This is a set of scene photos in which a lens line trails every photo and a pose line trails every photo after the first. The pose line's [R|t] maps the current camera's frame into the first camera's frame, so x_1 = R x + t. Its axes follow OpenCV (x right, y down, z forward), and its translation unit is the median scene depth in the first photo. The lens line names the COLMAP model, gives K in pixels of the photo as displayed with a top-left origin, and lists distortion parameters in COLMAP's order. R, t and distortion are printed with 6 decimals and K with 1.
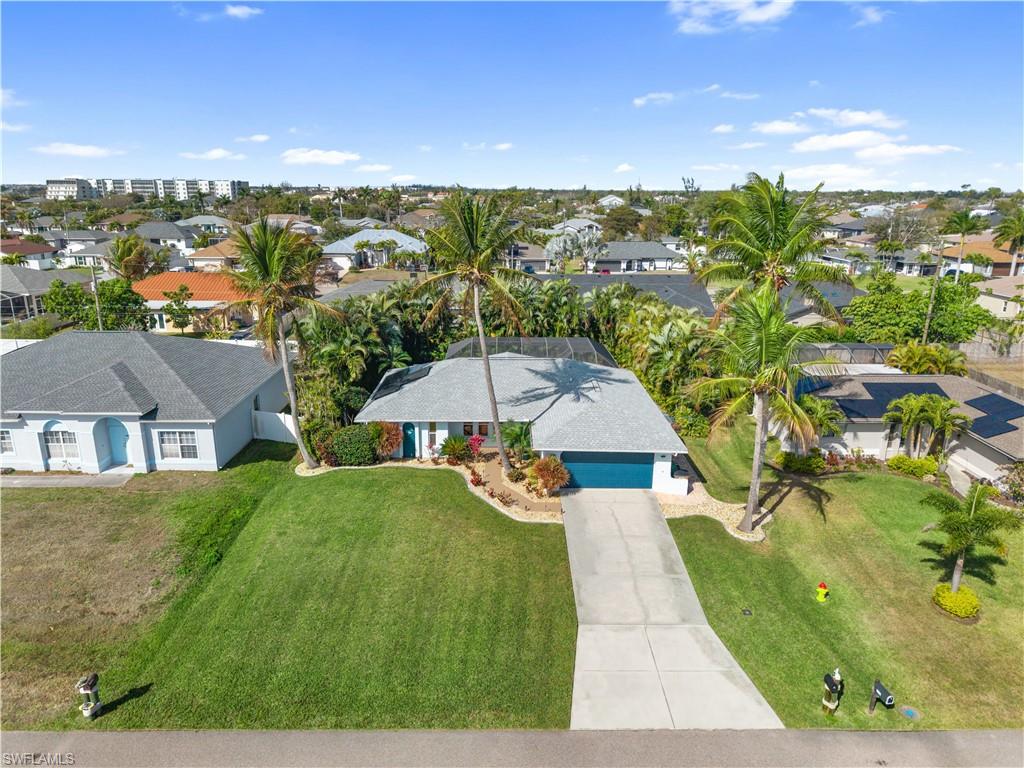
lens RADIAL K [[687.2, 0, 512.0], [0, 687.2, 384.0], [0, 0, 1]] dist [0.012370, -0.006146]
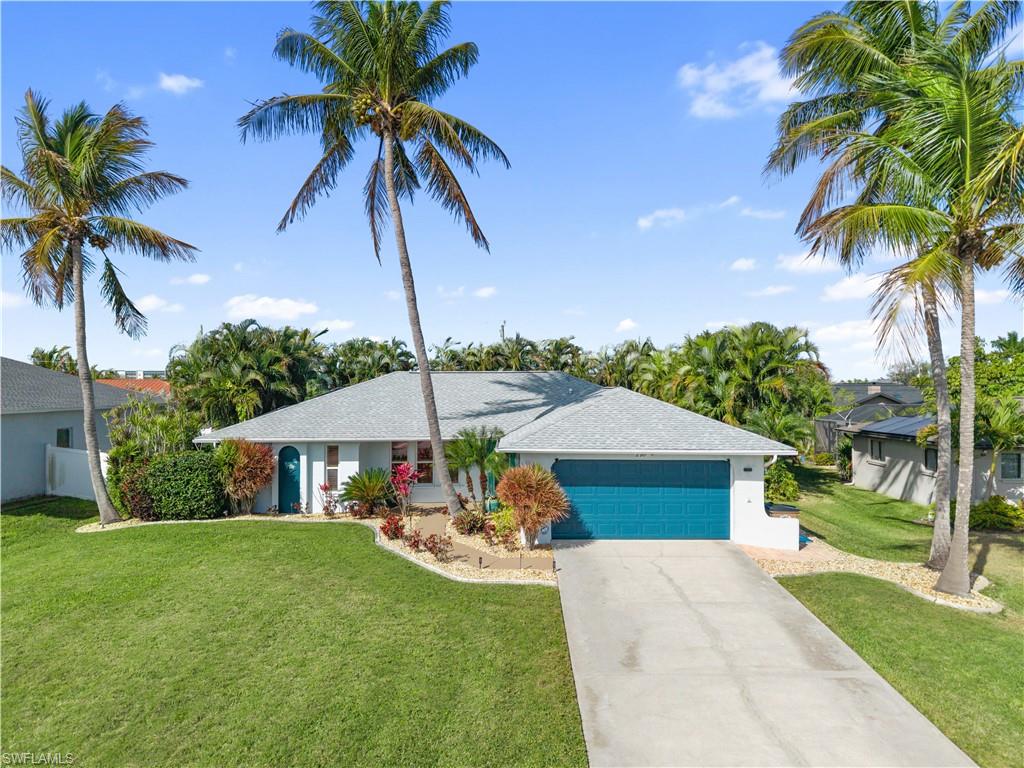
lens RADIAL K [[700.7, 0, 512.0], [0, 700.7, 384.0], [0, 0, 1]] dist [-0.001039, -0.004042]
pose [[0.999882, -0.012865, -0.008384, 0.045634], [0.010155, 0.963523, -0.267434, 0.180732], [0.011519, 0.267317, 0.963540, 0.461459]]
